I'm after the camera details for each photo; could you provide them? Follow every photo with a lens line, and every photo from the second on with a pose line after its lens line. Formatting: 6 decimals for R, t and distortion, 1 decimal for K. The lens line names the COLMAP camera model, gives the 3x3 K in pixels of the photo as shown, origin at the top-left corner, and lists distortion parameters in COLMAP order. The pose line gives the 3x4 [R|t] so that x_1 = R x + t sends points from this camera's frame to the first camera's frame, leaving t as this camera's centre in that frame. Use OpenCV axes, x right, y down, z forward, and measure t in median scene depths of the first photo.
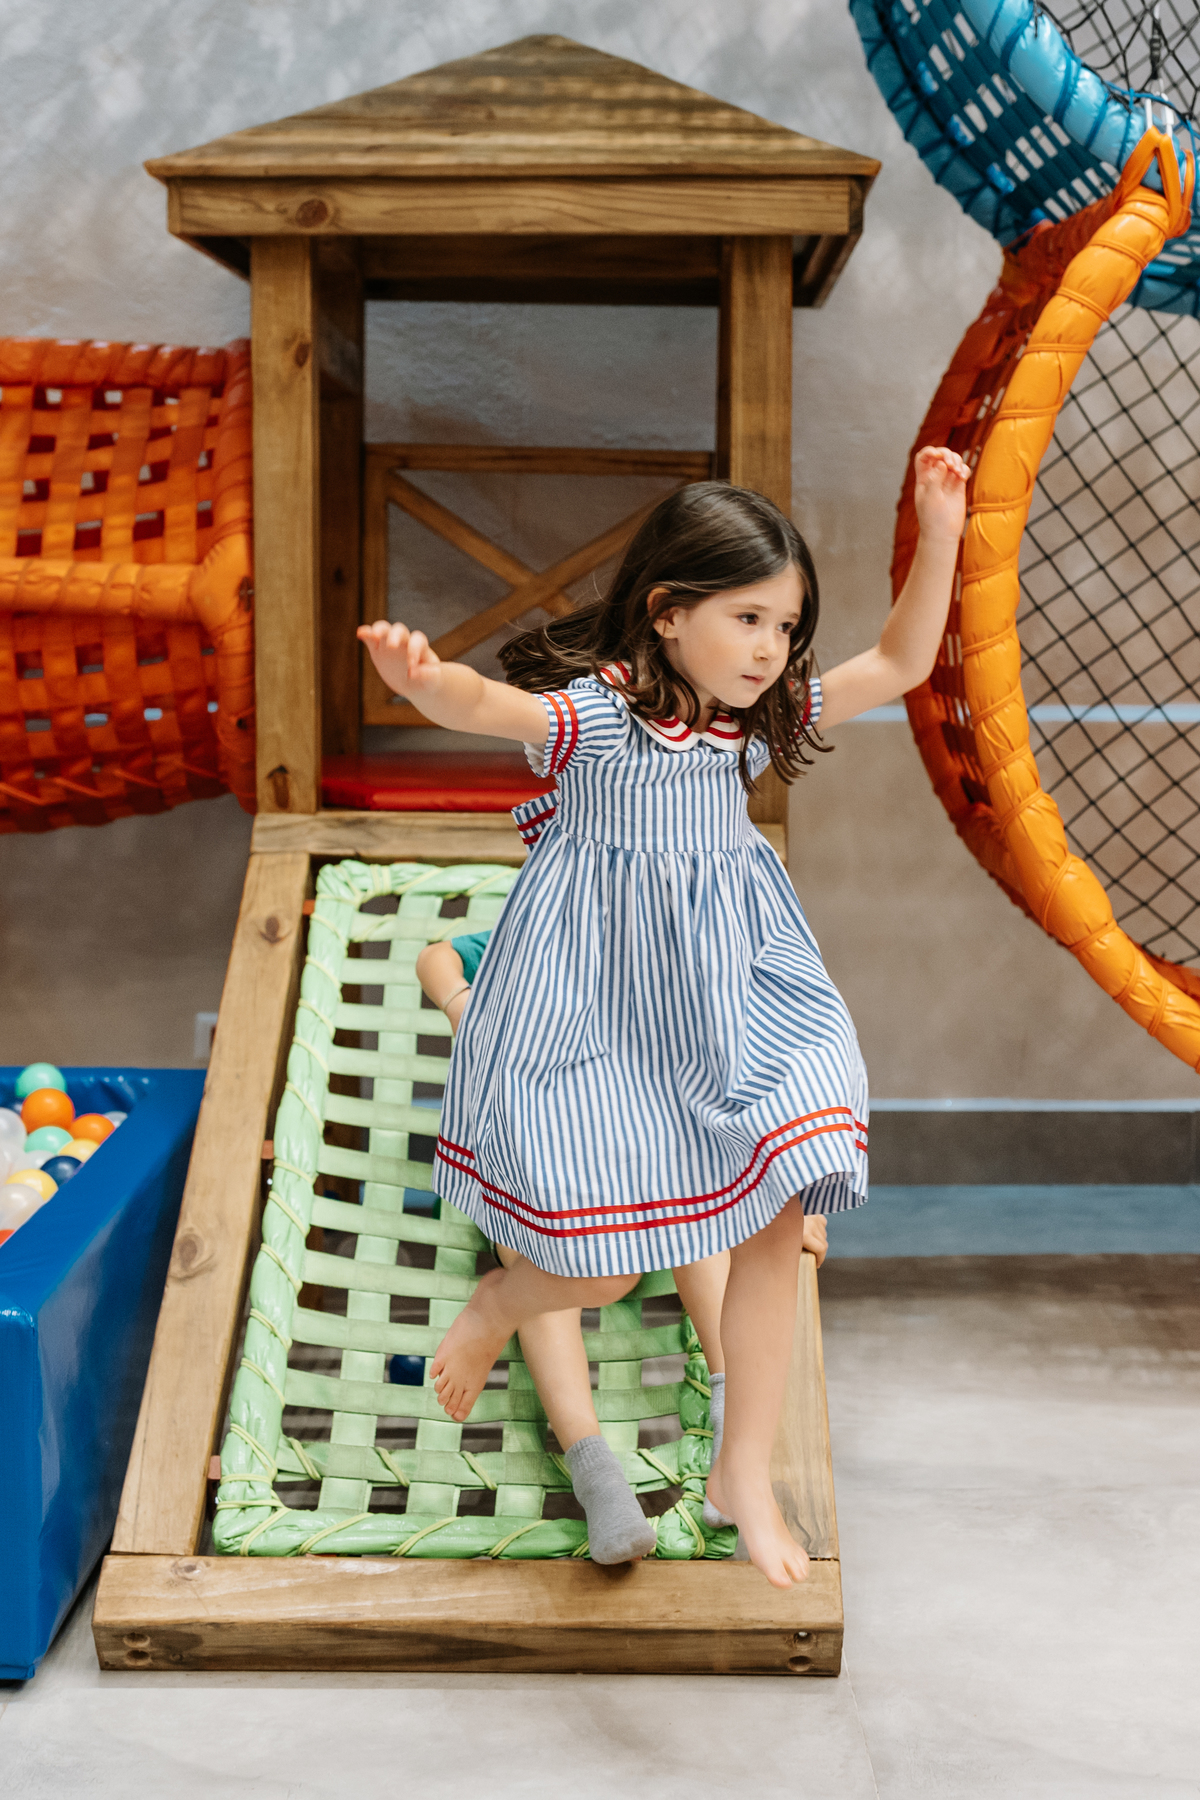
lens RADIAL K [[2645.2, 0, 614.8], [0, 2645.2, 888.9], [0, 0, 1]] dist [0.015060, 0.000000]
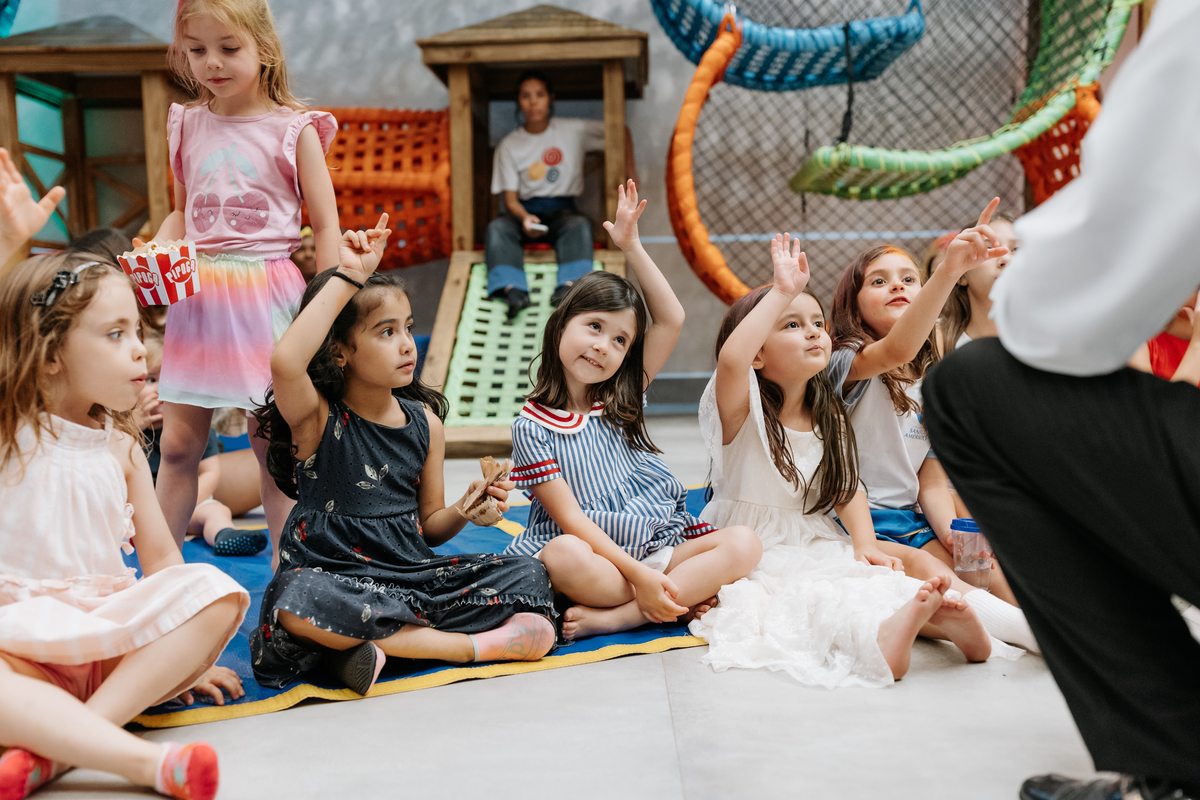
lens RADIAL K [[1168.1, 0, 594.4], [0, 1168.1, 401.8], [0, 0, 1]] dist [0.011924, 0.000000]
pose [[0.999365, -0.020252, -0.029307, 0.063967], [0.018708, 0.998470, -0.052039, 0.217099], [0.030316, 0.051457, 0.998215, -0.334453]]
